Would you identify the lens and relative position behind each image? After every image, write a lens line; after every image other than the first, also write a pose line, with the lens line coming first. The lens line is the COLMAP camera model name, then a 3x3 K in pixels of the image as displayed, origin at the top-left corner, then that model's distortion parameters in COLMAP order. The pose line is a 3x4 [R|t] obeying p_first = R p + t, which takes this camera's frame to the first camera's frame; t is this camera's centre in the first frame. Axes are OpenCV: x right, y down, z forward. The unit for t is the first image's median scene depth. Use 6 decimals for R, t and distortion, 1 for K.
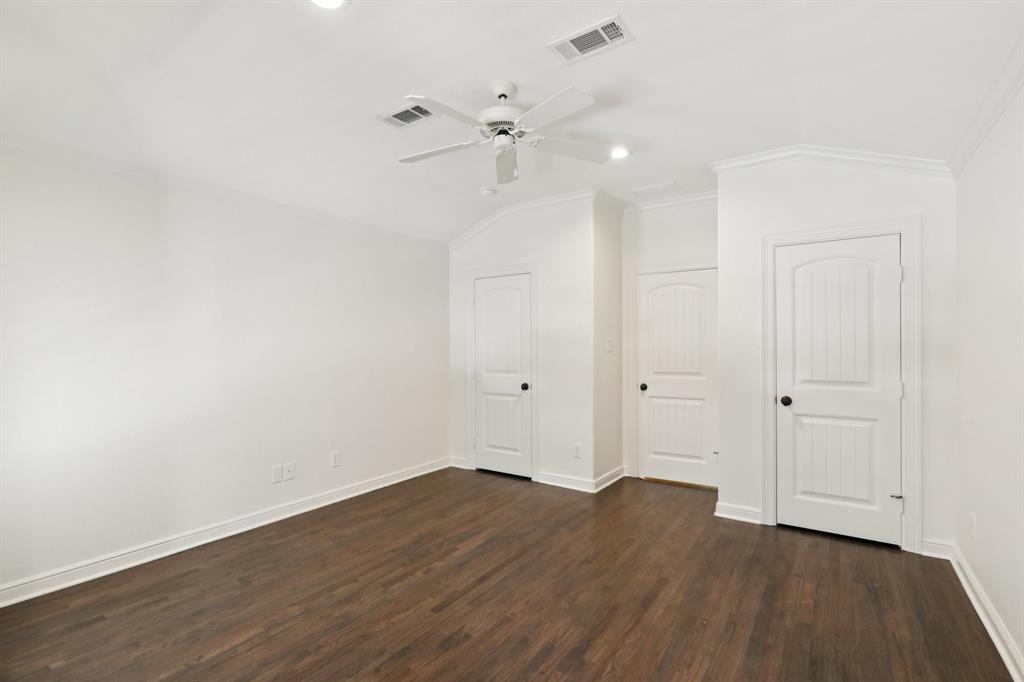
lens RADIAL K [[471.5, 0, 511.5], [0, 471.5, 345.2], [0, 0, 1]] dist [-0.001768, -0.000310]
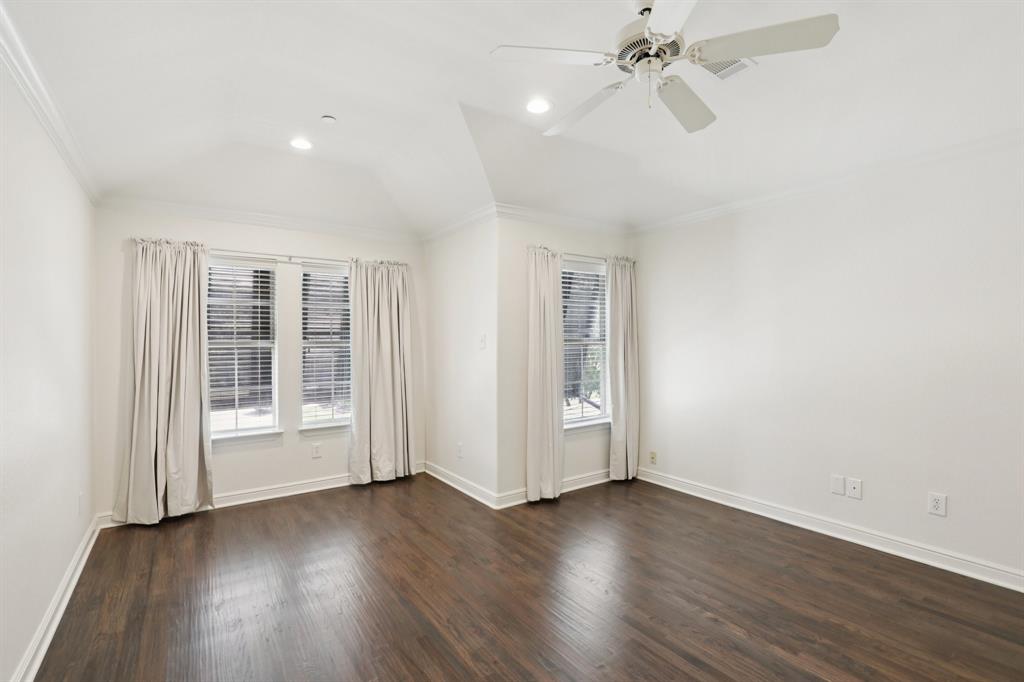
lens RADIAL K [[471.5, 0, 511.5], [0, 471.5, 345.2], [0, 0, 1]] dist [-0.001768, -0.000310]
pose [[-0.353866, 0.008601, -0.935257, 0.600547], [0.006326, 0.999957, 0.006803, 0.006311], [0.935275, -0.003509, -0.353905, 0.844844]]
